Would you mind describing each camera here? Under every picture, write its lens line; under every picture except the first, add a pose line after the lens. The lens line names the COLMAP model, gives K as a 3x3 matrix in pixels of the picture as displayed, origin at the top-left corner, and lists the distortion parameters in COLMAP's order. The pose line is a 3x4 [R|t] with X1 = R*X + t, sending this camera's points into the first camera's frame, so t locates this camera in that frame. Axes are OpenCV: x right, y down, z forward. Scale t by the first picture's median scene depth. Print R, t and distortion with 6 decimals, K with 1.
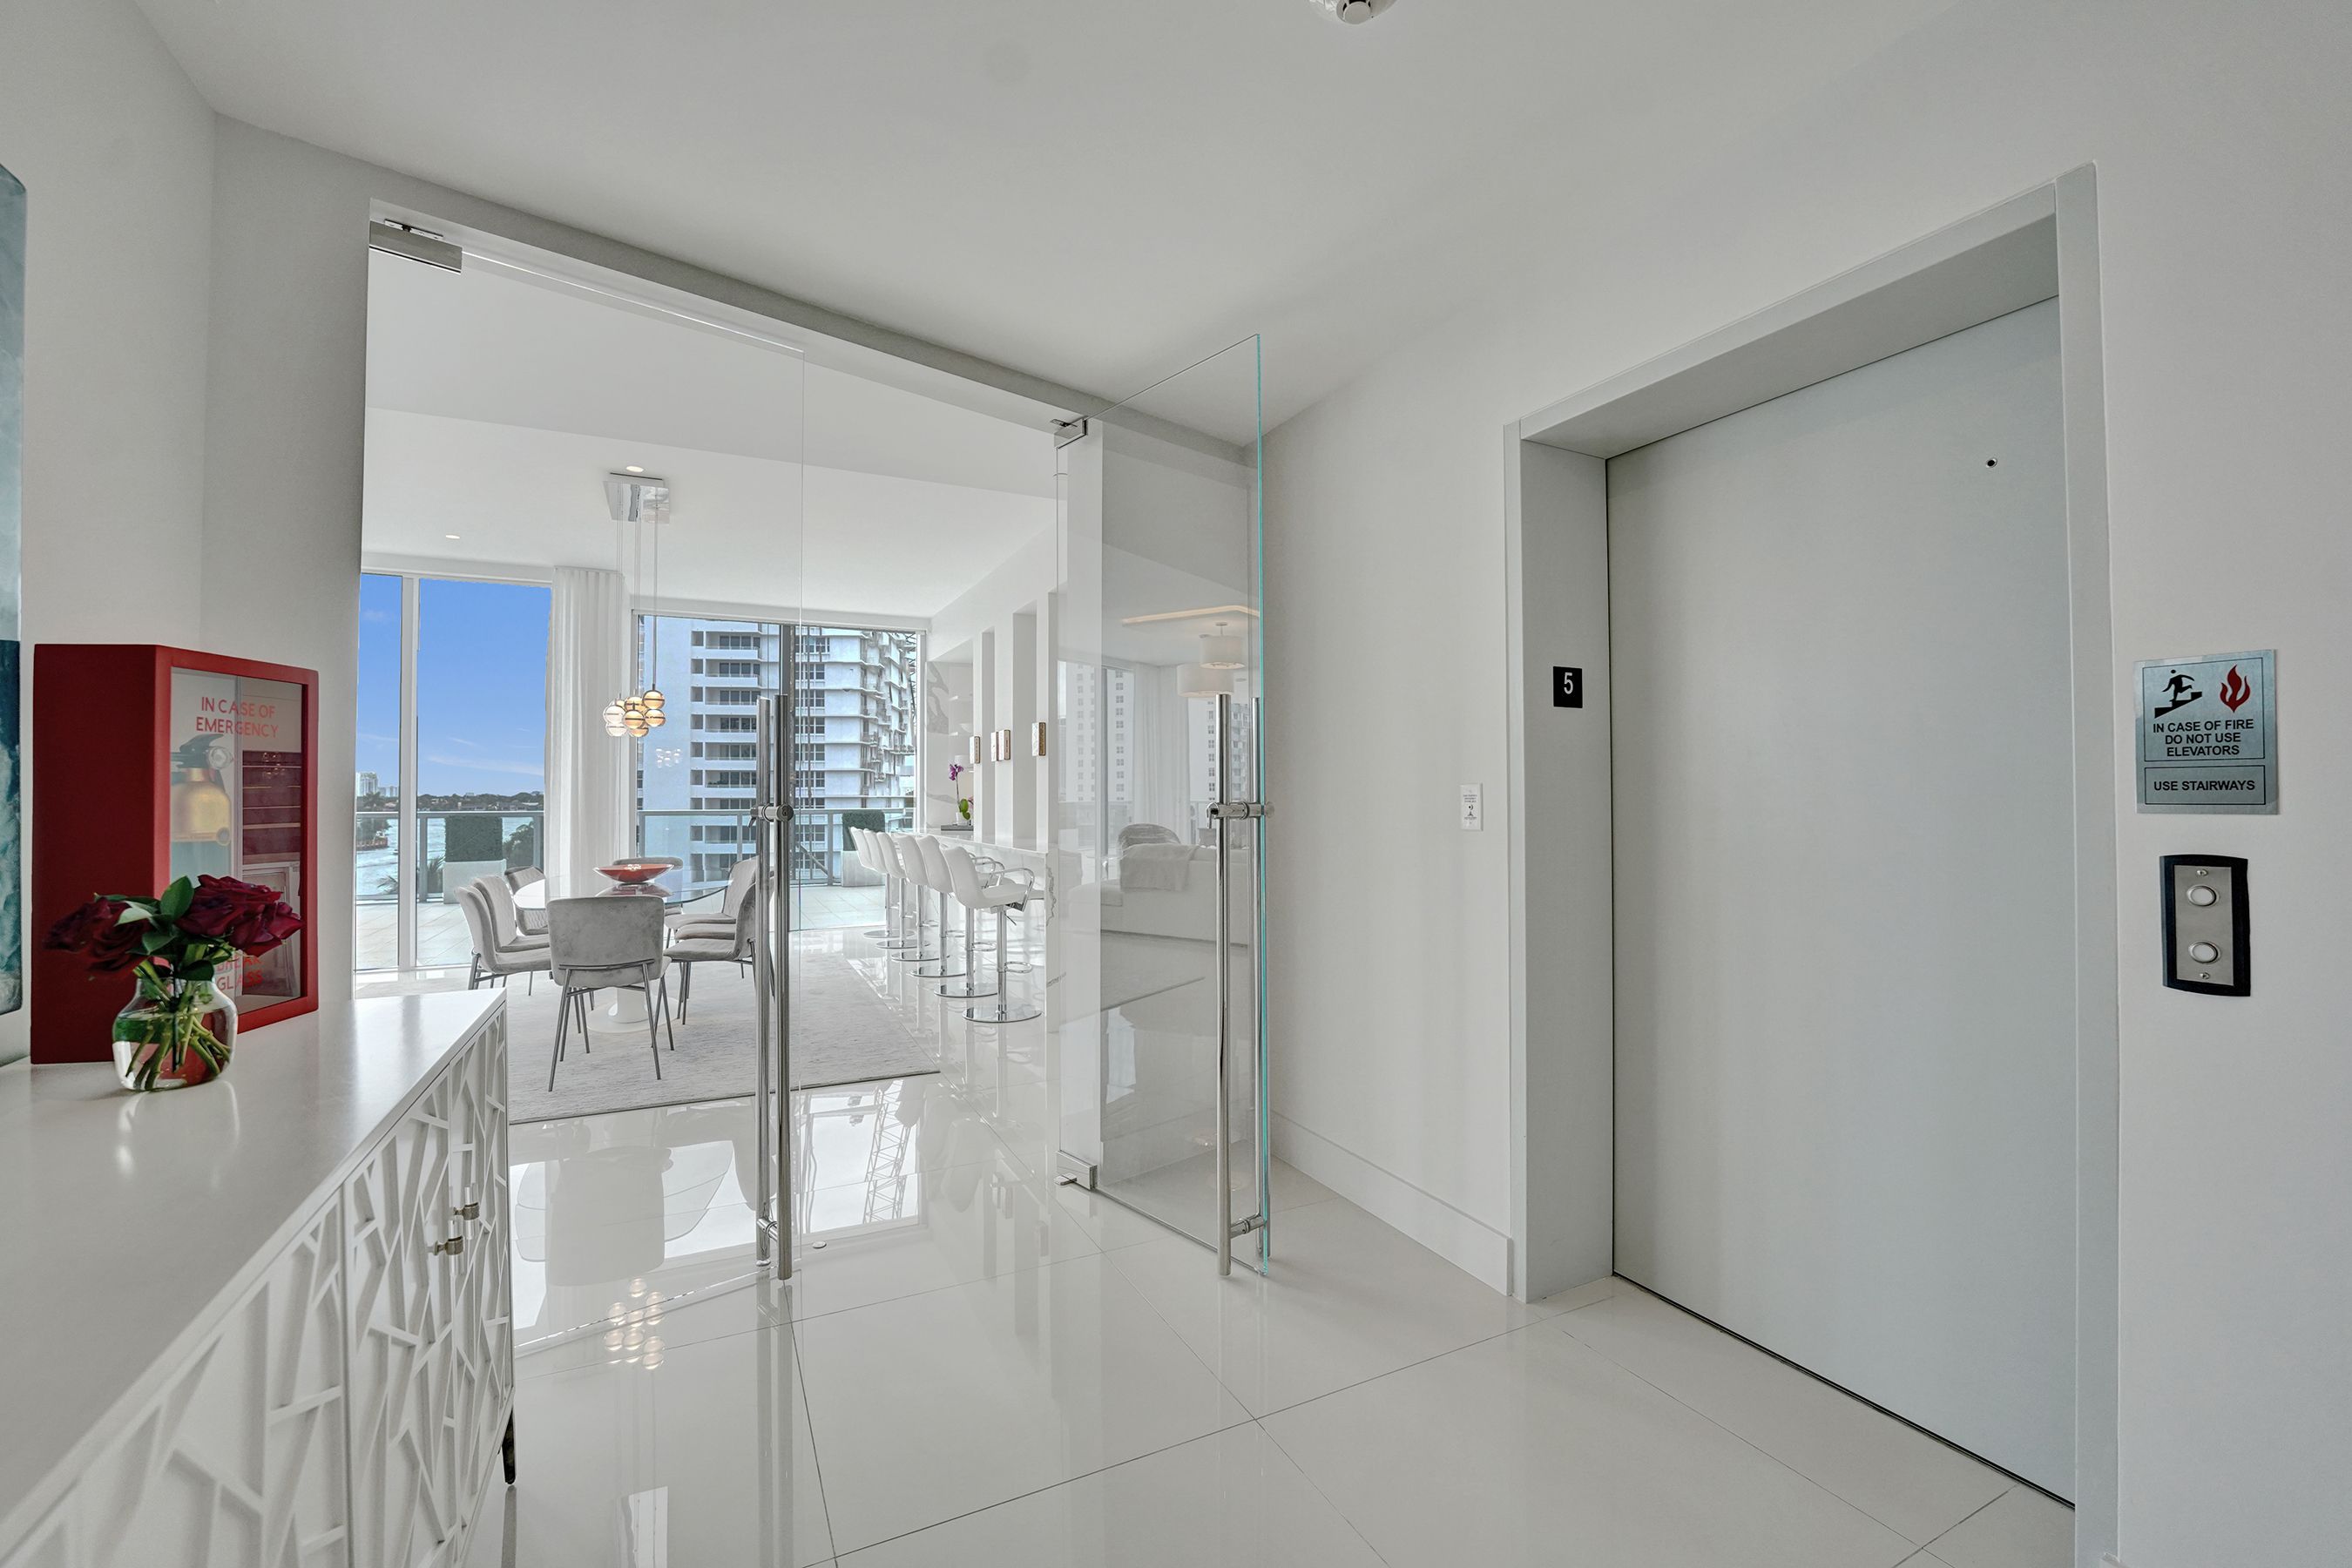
lens RADIAL K [[959.4, 0, 1171.4], [0, 959.4, 788.2], [0, 0, 1]] dist [-0.022949, 0.000157]
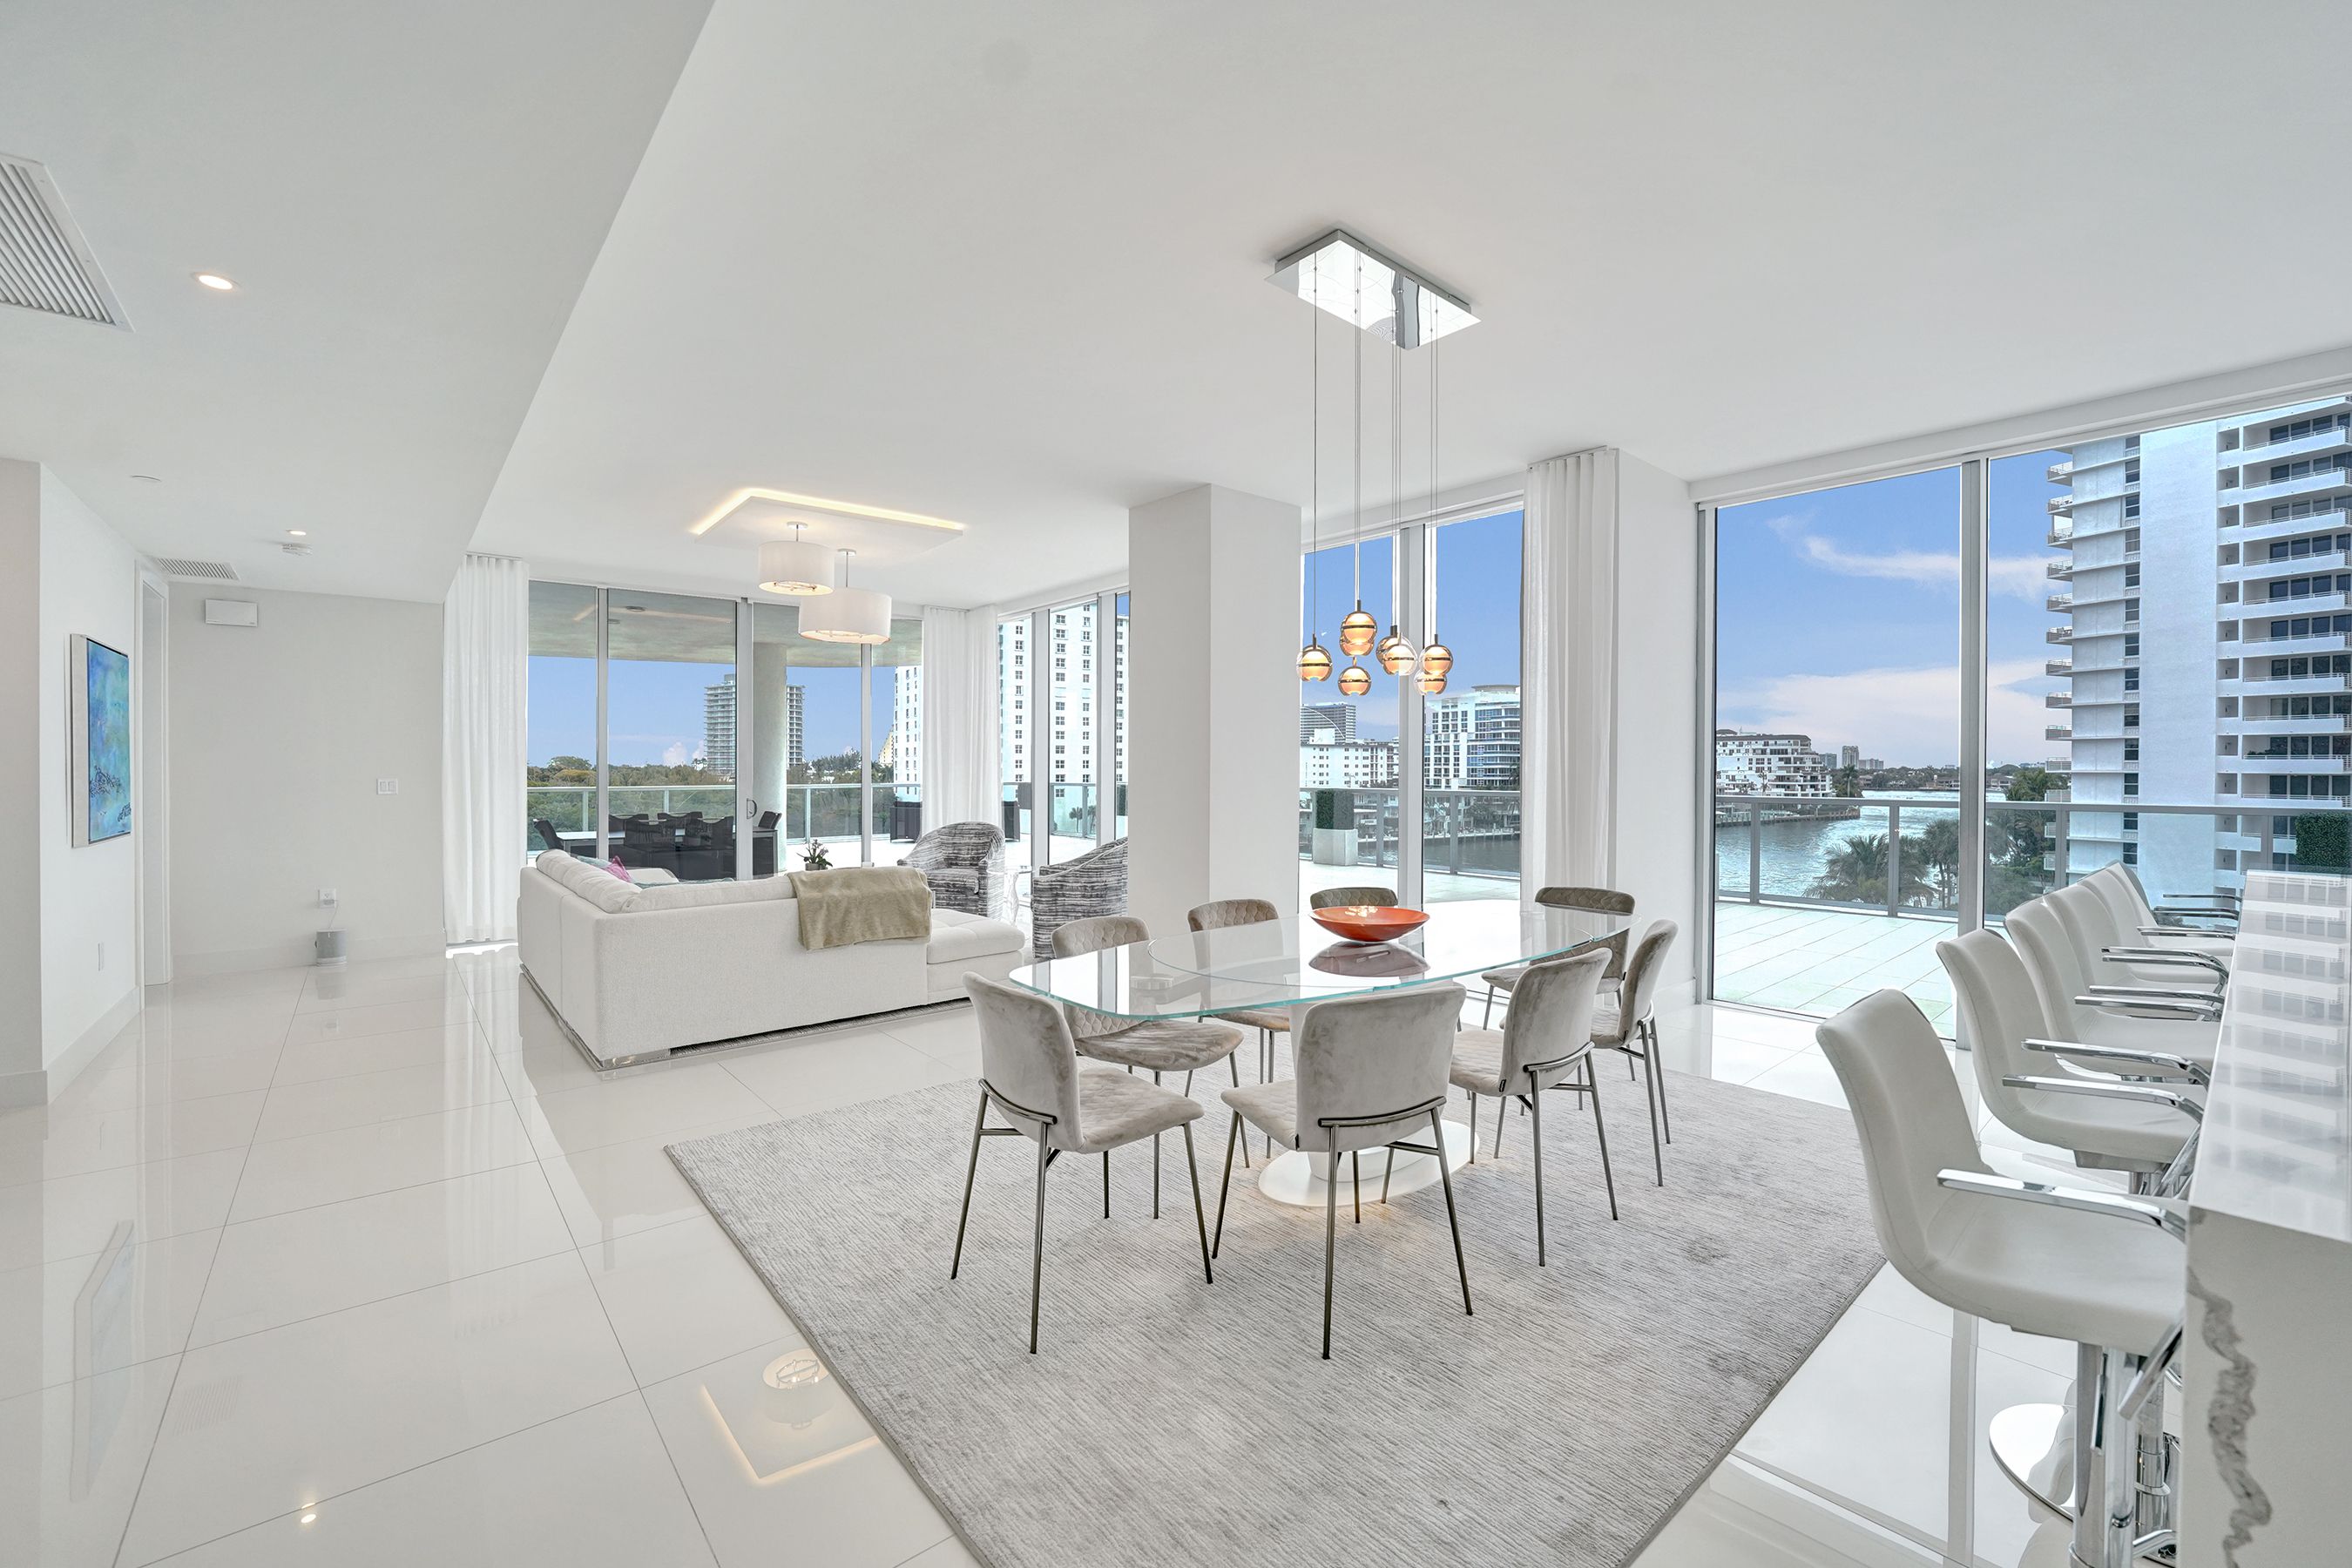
lens RADIAL K [[959.7, 0, 1176.0], [0, 959.7, 784.0], [0, 0, 1]] dist [-0.027422, 0.000189]
pose [[0.241414, 0.015157, -0.970304, -0.009138], [0.007966, 0.999813, 0.017600, -0.005879], [0.970390, -0.011978, 0.241248, 0.429937]]
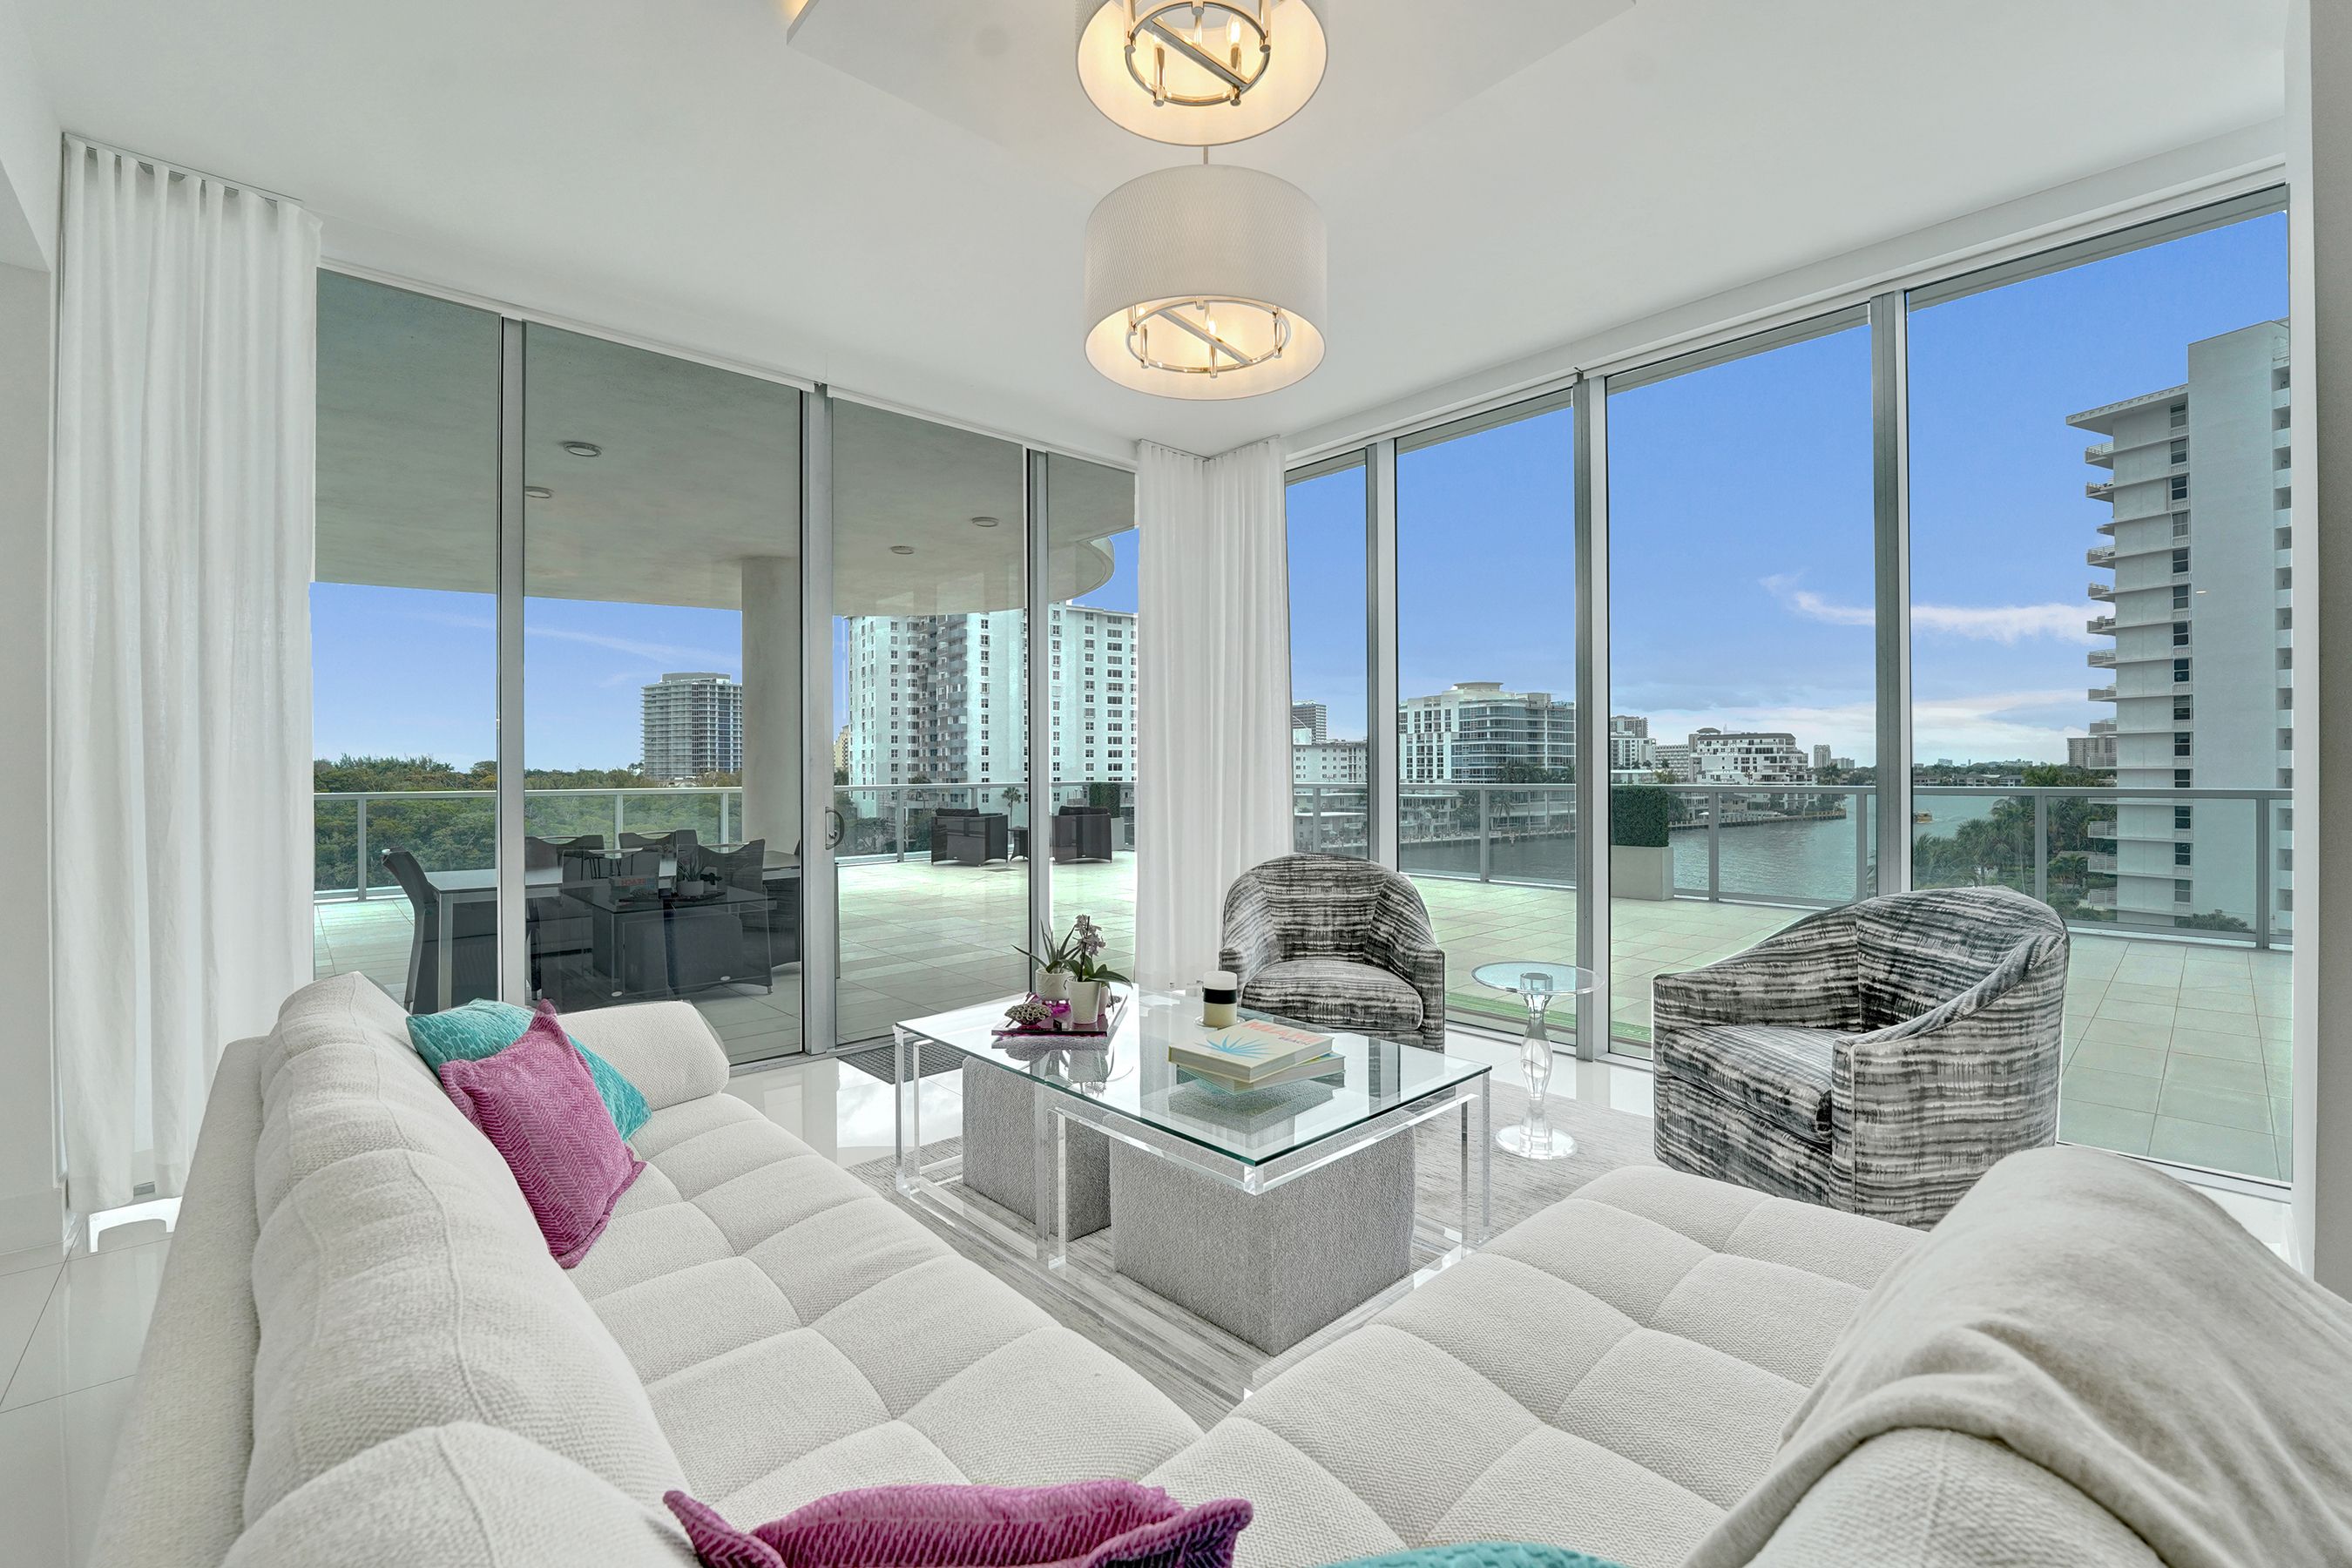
lens RADIAL K [[989.9, 0, 1176.3], [0, 989.9, 778.1], [0, 0, 1]] dist [-0.024093, 0.000087]
pose [[0.279365, 0.004643, -0.960174, -0.527986], [0.012970, 0.999879, 0.008608, 0.005242], [0.960098, -0.014858, 0.279270, 0.276973]]
